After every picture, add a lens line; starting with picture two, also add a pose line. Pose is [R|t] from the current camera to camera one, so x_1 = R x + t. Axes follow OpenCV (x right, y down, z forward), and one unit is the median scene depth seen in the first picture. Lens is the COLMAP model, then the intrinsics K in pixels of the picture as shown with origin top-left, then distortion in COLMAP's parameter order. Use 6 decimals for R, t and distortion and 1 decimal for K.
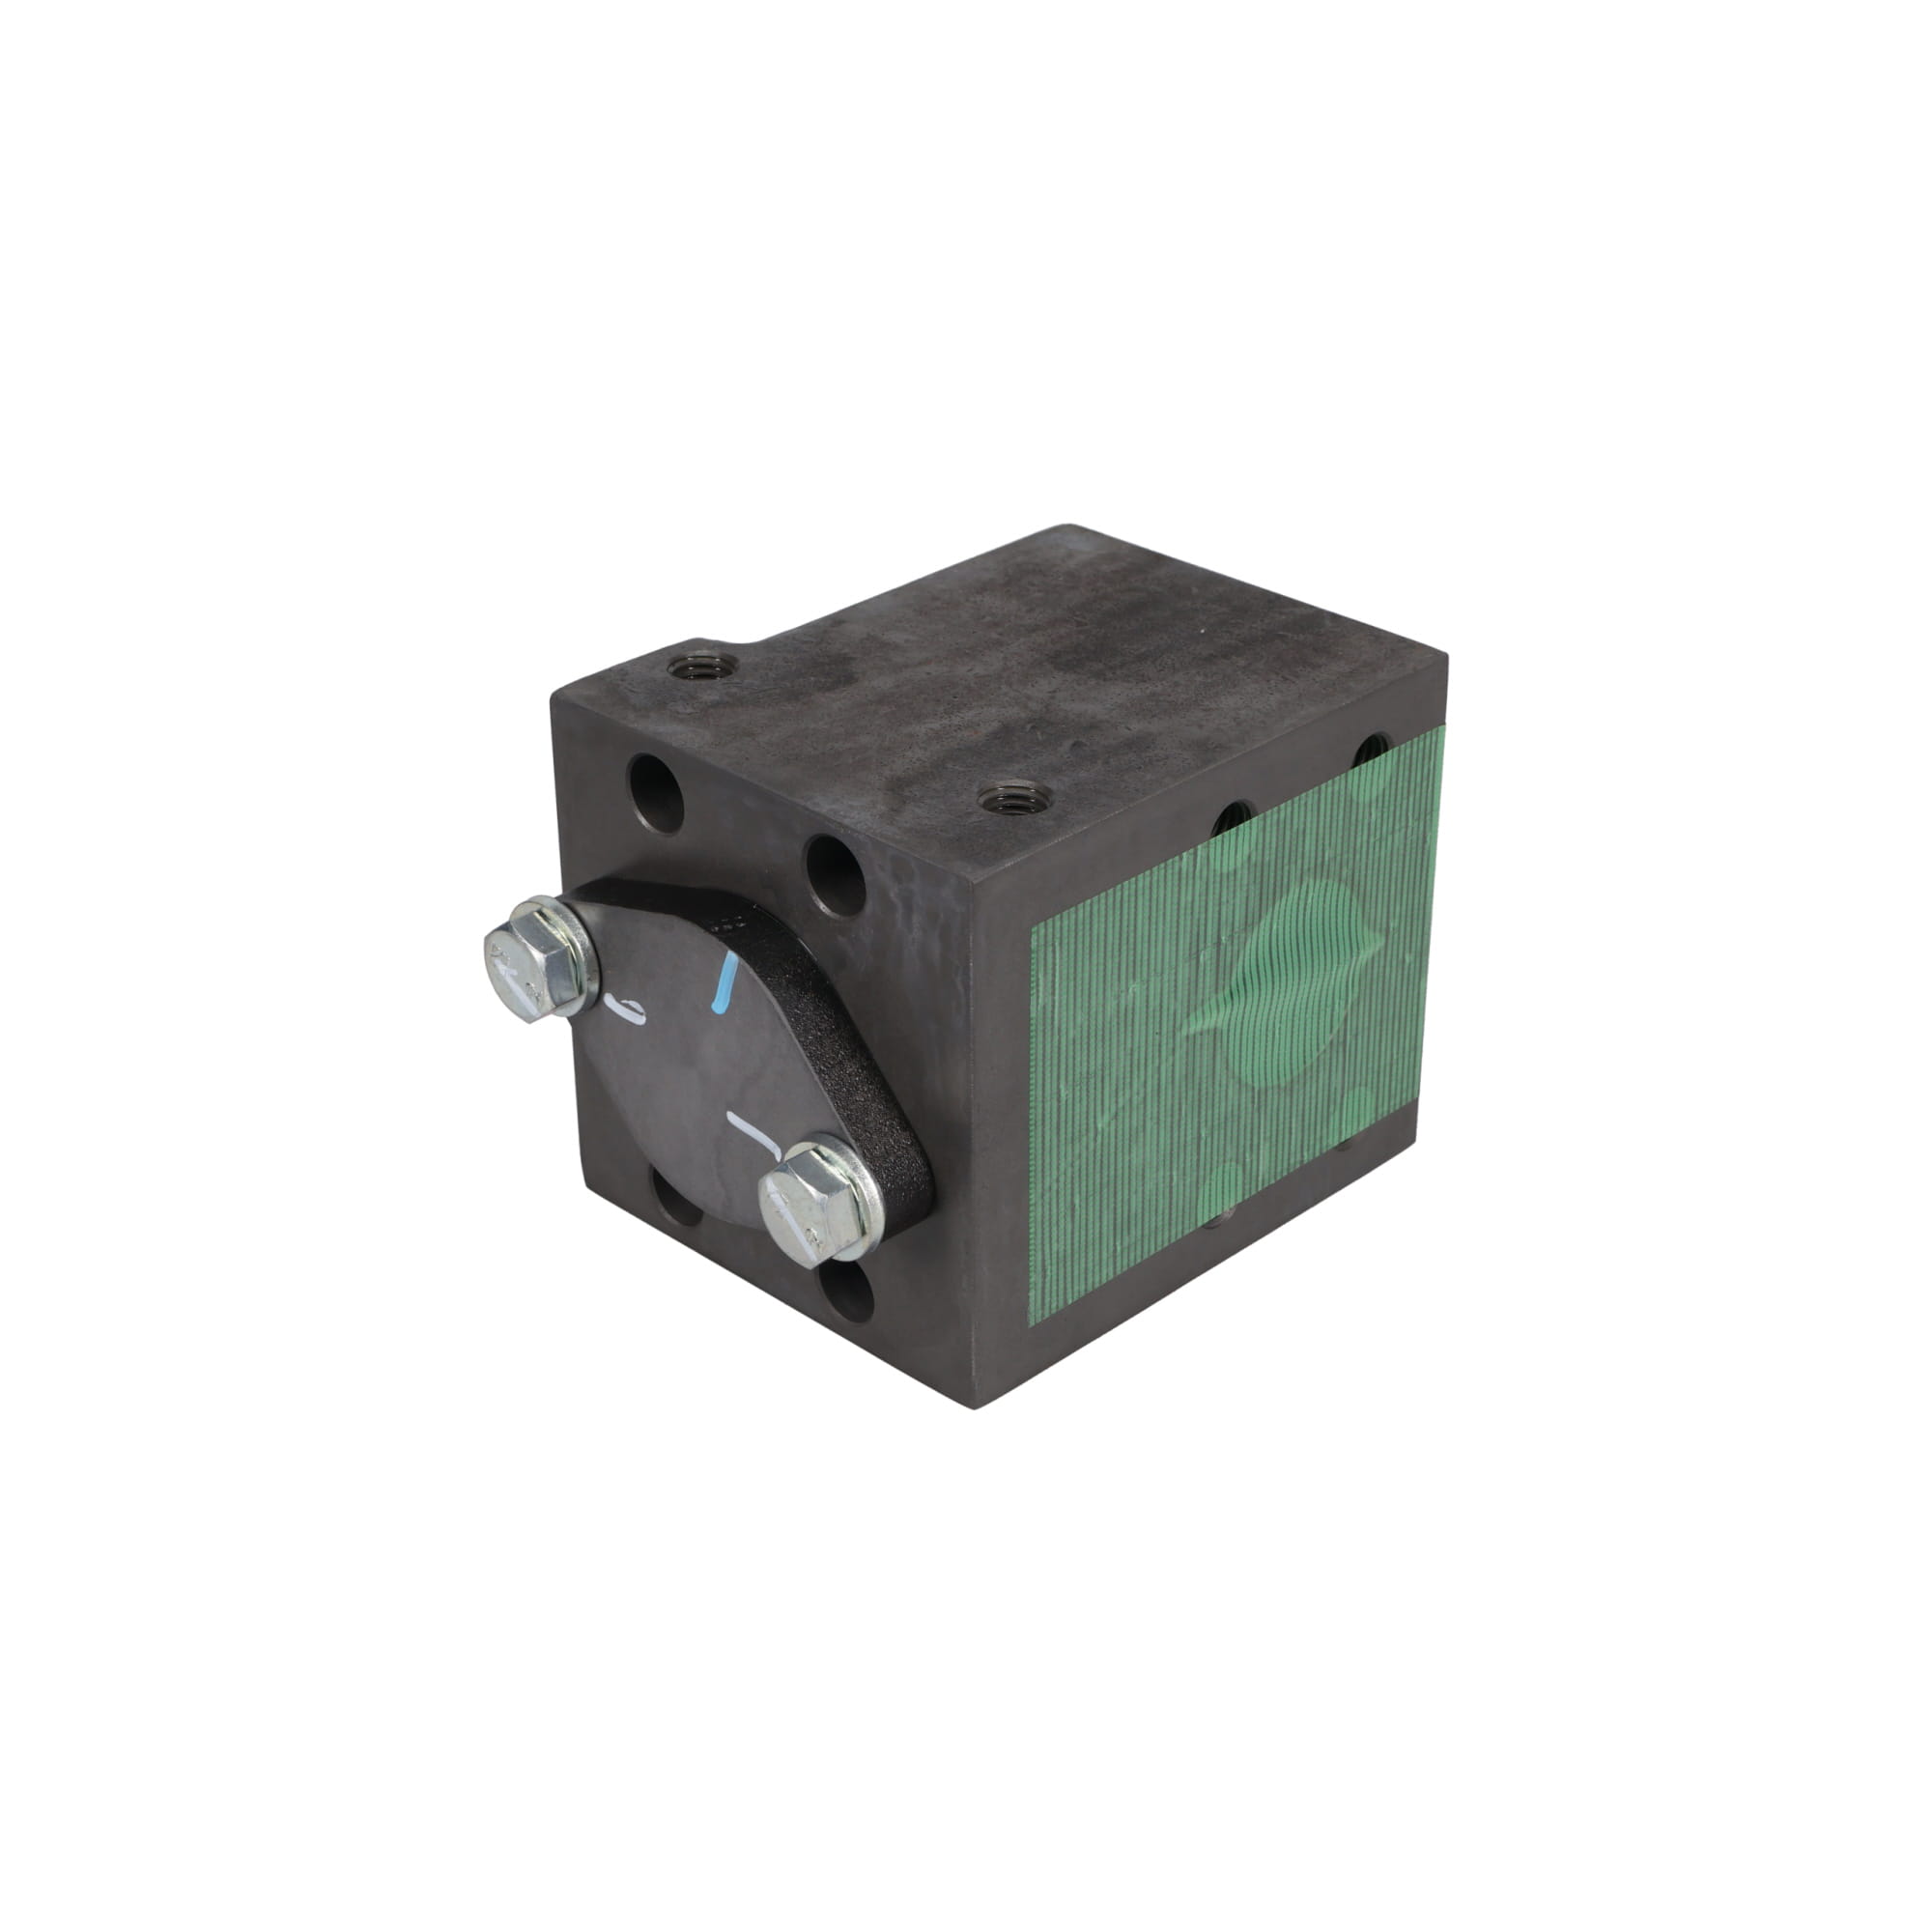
lens RADIAL K [[3506.6, 0, 933.4], [0, 3506.6, 963.0], [0, 0, 1]] dist [0.118042, 0.001731]
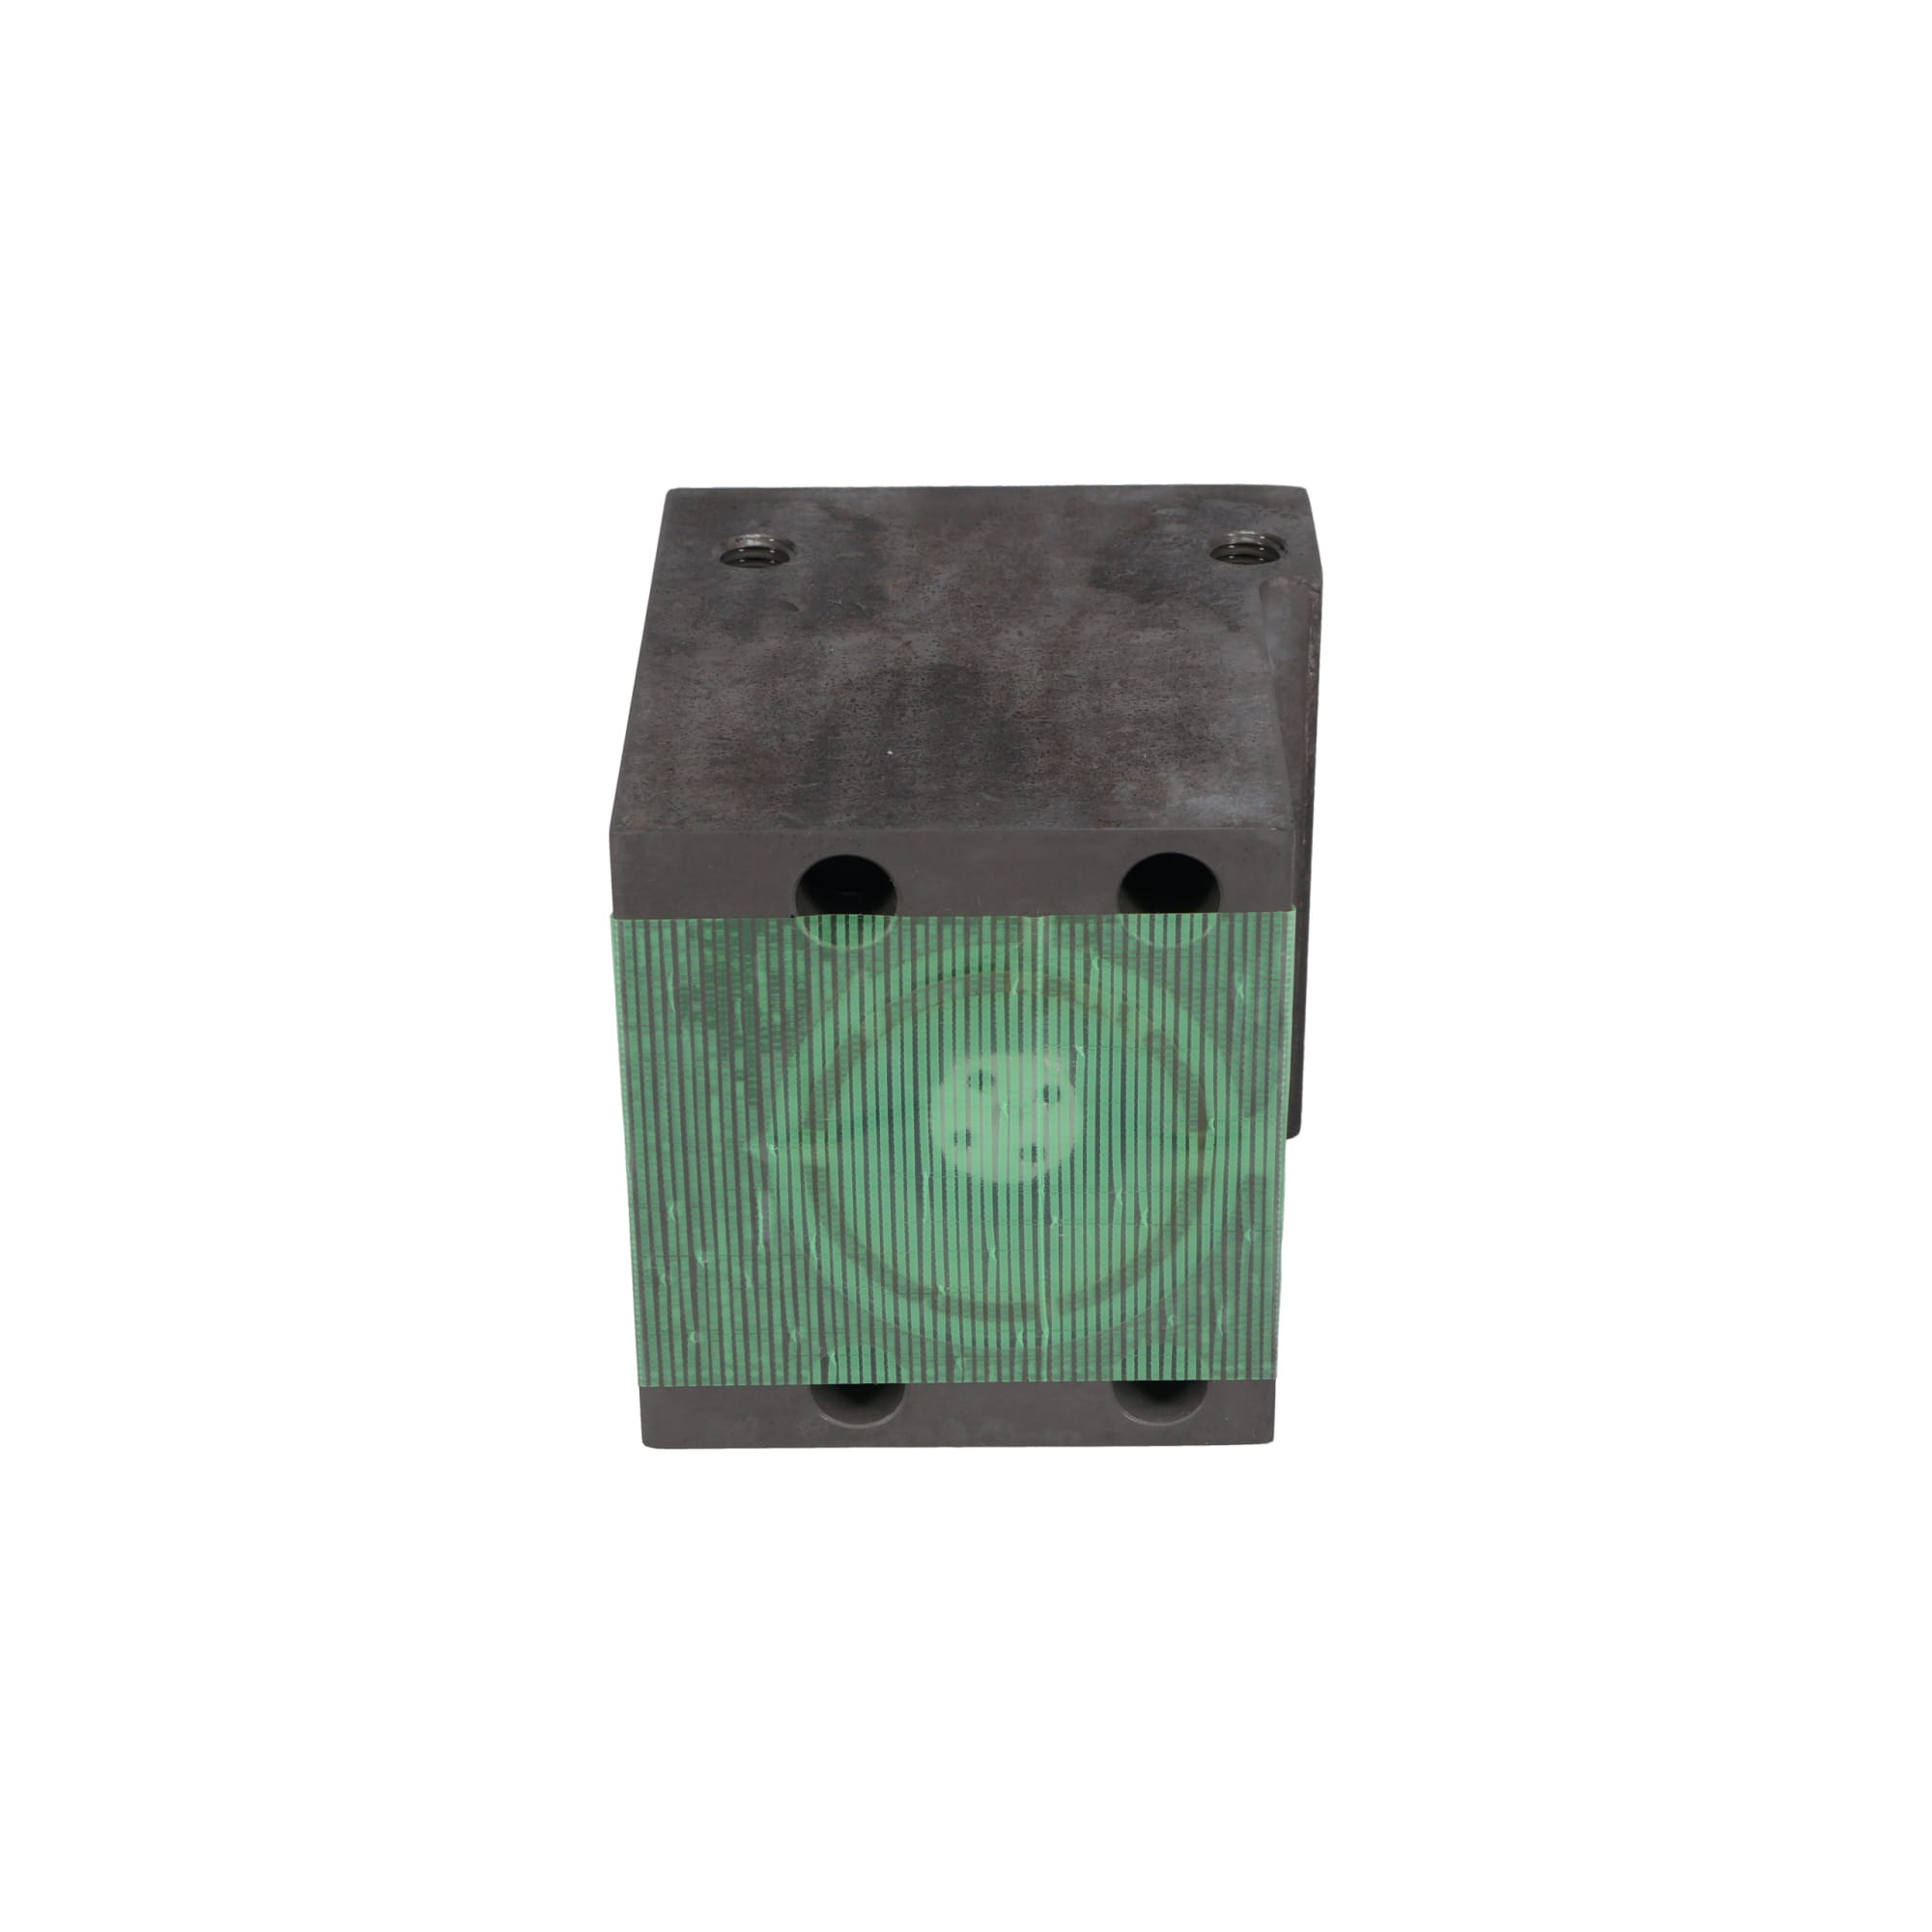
lens RADIAL K [[4187.6, 0, 925.8], [0, 4187.6, 967.8], [0, 0, 1]] dist [-0.017882, -0.020323]
pose [[-0.714902, 0.354187, -0.602882, 0.677989], [-0.321437, 0.599236, 0.733208, -0.784324], [0.620961, 0.717961, -0.314546, 1.390437]]
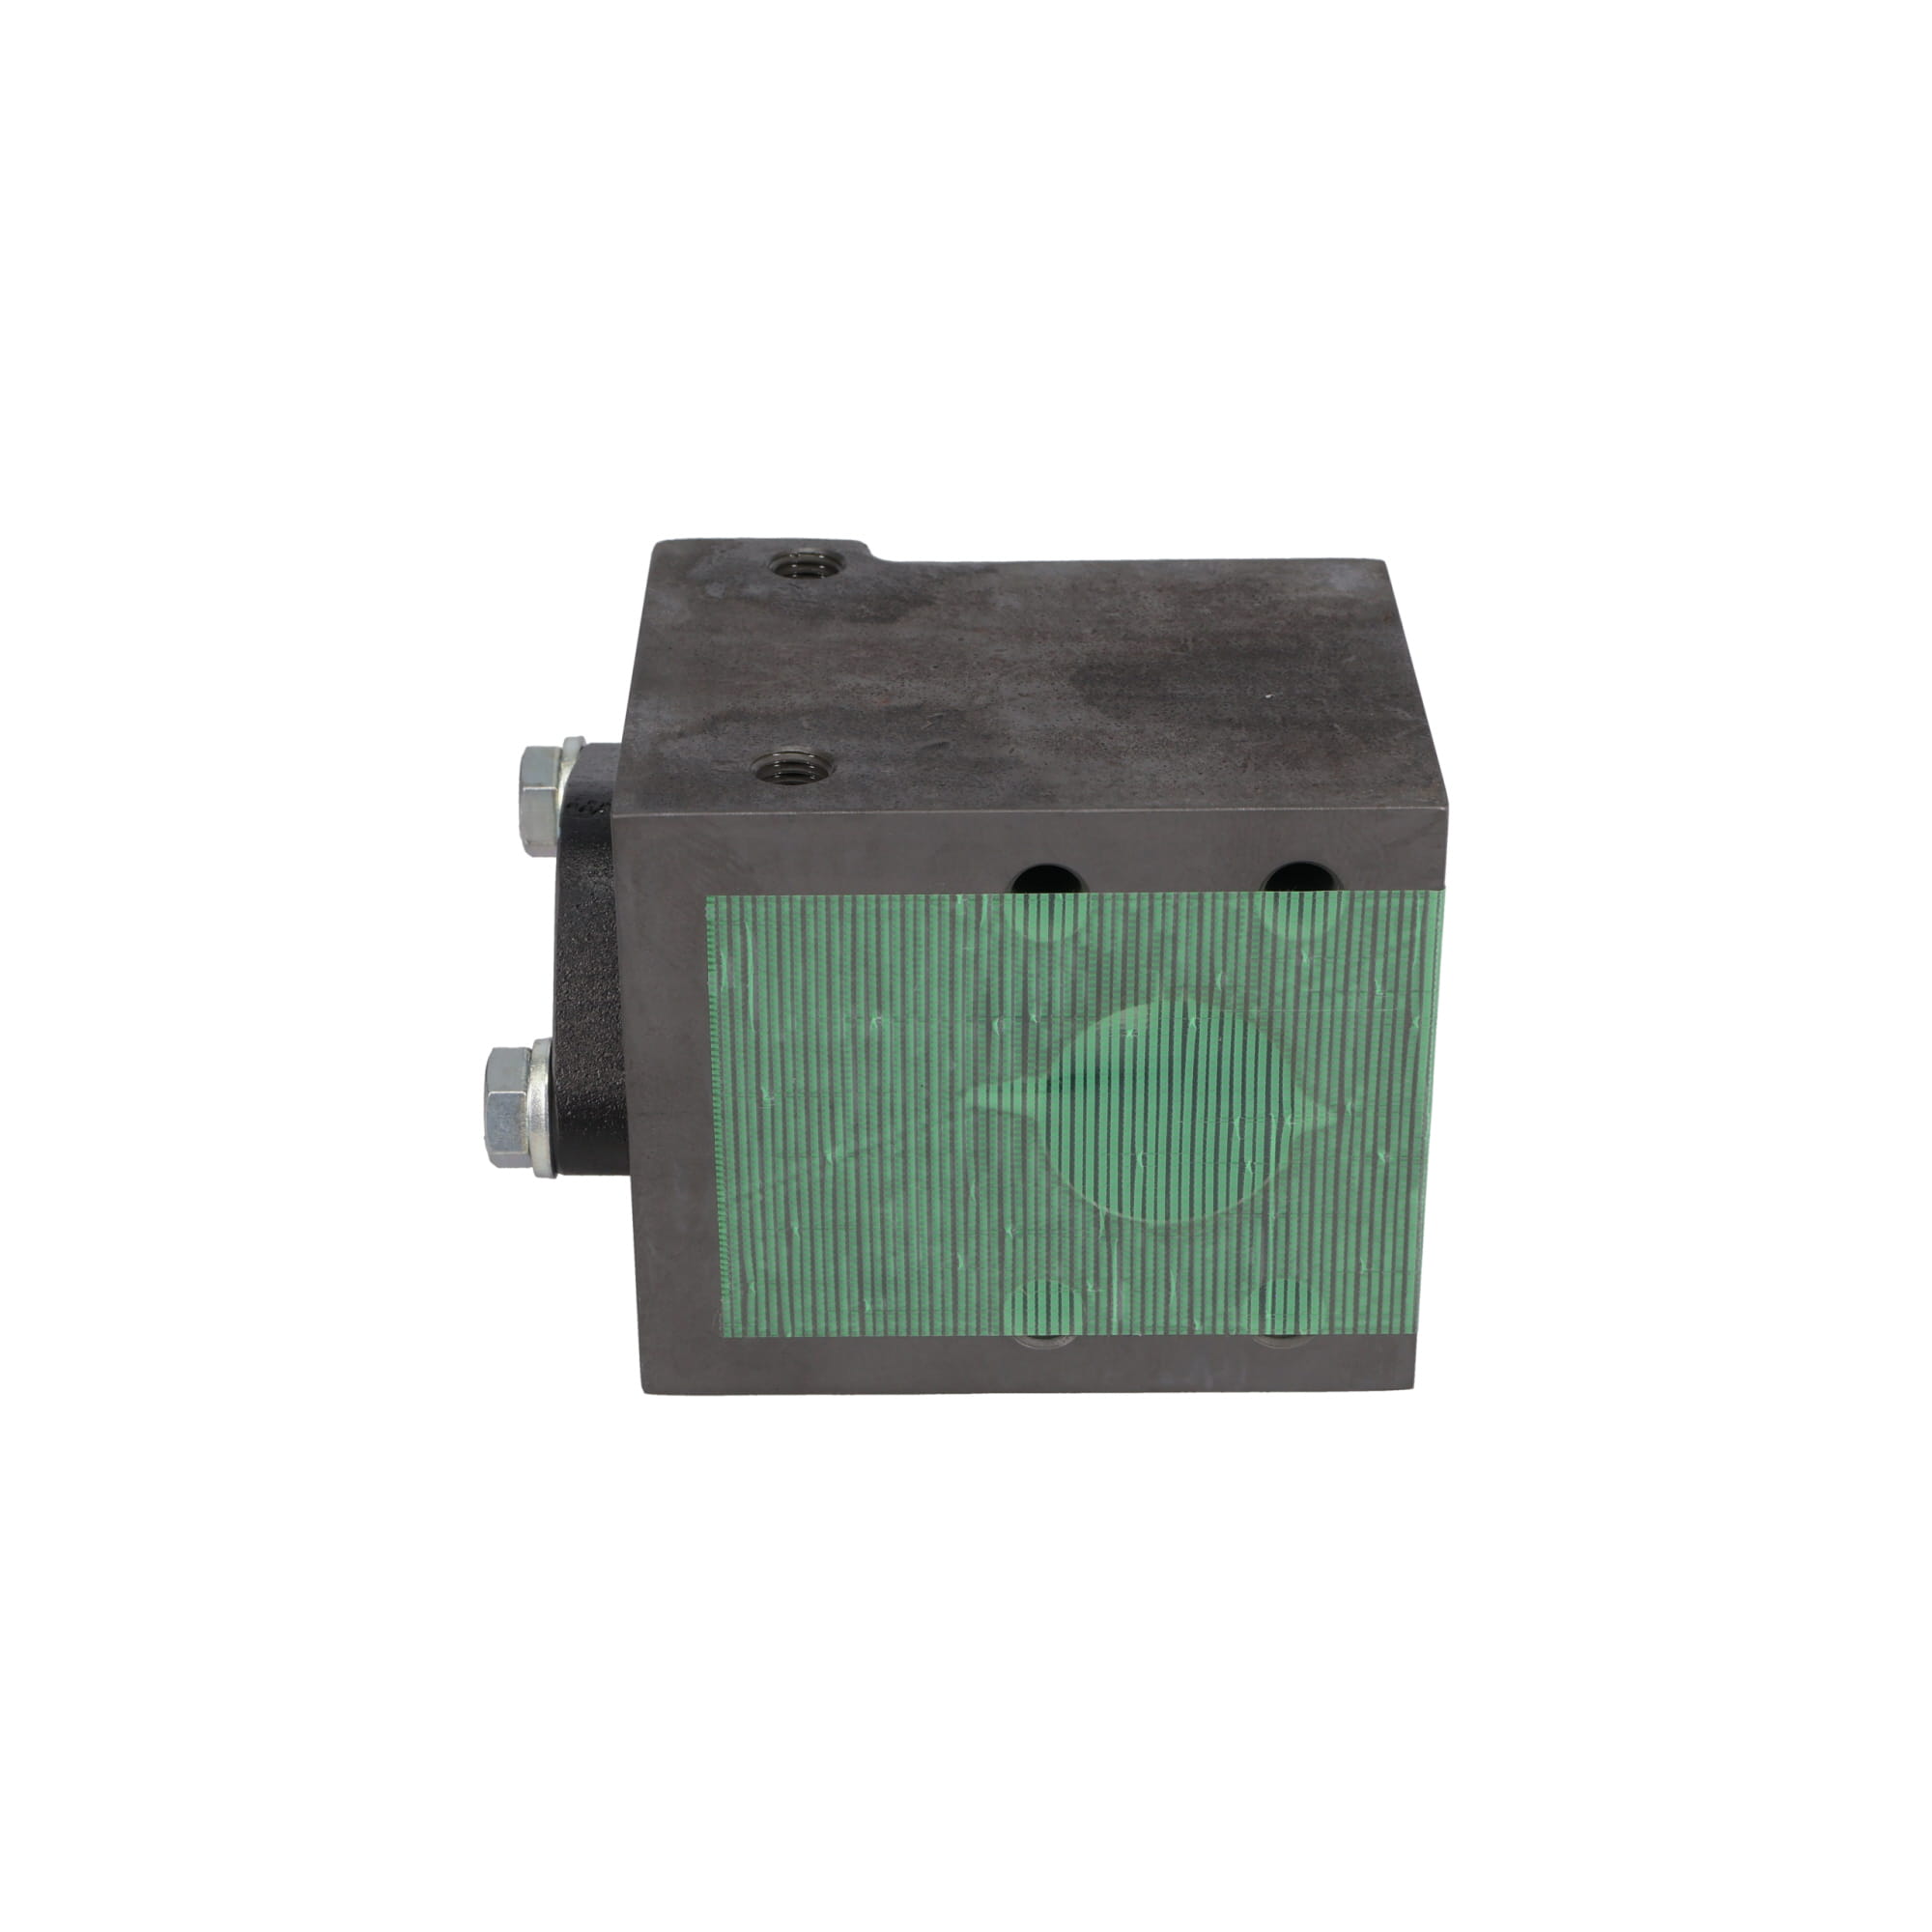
lens RADIAL K [[3926.1, 0, 915.8], [0, 3926.1, 966.5], [0, 0, 1]] dist [0.034196, -0.014885]
pose [[0.702150, 0.341935, -0.624553, 0.659481], [-0.337818, 0.932116, 0.130532, -0.134314], [0.626789, 0.119332, 0.769997, 0.233293]]
